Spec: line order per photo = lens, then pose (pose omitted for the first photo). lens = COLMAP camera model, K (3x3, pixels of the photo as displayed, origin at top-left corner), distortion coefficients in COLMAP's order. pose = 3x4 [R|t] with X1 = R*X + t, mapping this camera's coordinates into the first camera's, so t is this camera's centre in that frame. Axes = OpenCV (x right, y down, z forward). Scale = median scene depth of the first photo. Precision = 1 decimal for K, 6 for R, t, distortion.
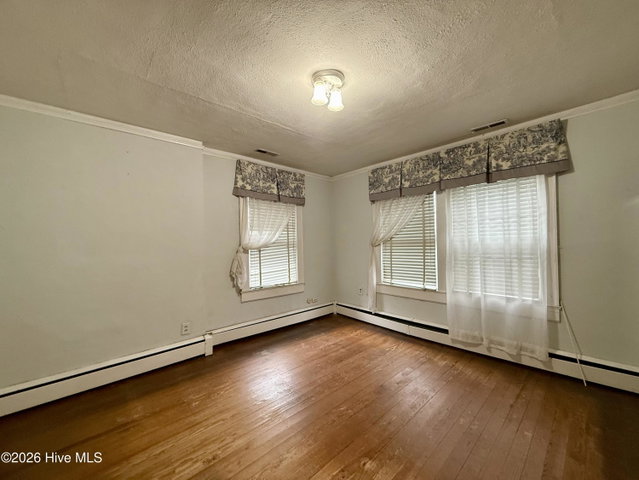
lens RADIAL K [[250.9, 0, 315.8], [0, 250.9, 239.4], [0, 0, 1]] dist [-0.001003, -0.000030]
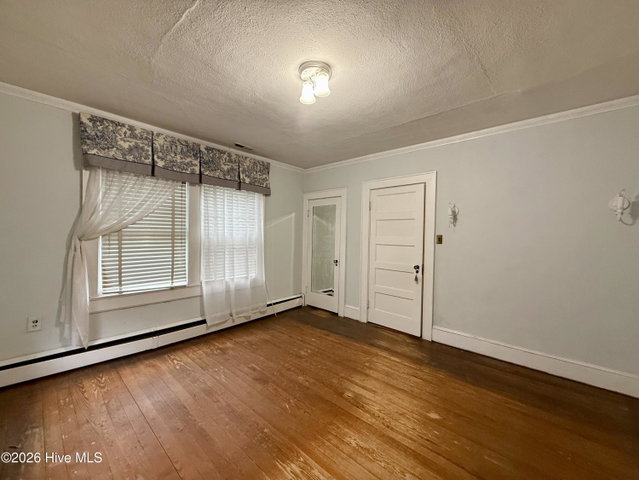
lens RADIAL K [[254.3, 0, 318.7], [0, 254.3, 239.7], [0, 0, 1]] dist [-0.000451, 0.000206]
pose [[-0.101319, -0.001245, 0.994853, -0.524165], [-0.025942, 0.999662, -0.001391, 0.015936], [-0.994516, -0.025949, -0.101317, 0.586918]]
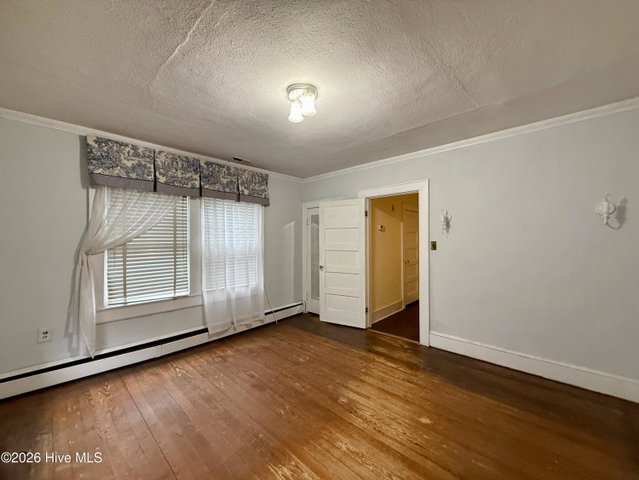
lens RADIAL K [[254.3, 0, 318.7], [0, 254.3, 239.7], [0, 0, 1]] dist [-0.000451, 0.000206]
pose [[-0.078404, 0.021570, 0.996688, -0.553704], [-0.004110, 0.999750, -0.021960, 0.002916], [-0.996913, -0.005818, -0.078296, 0.553831]]
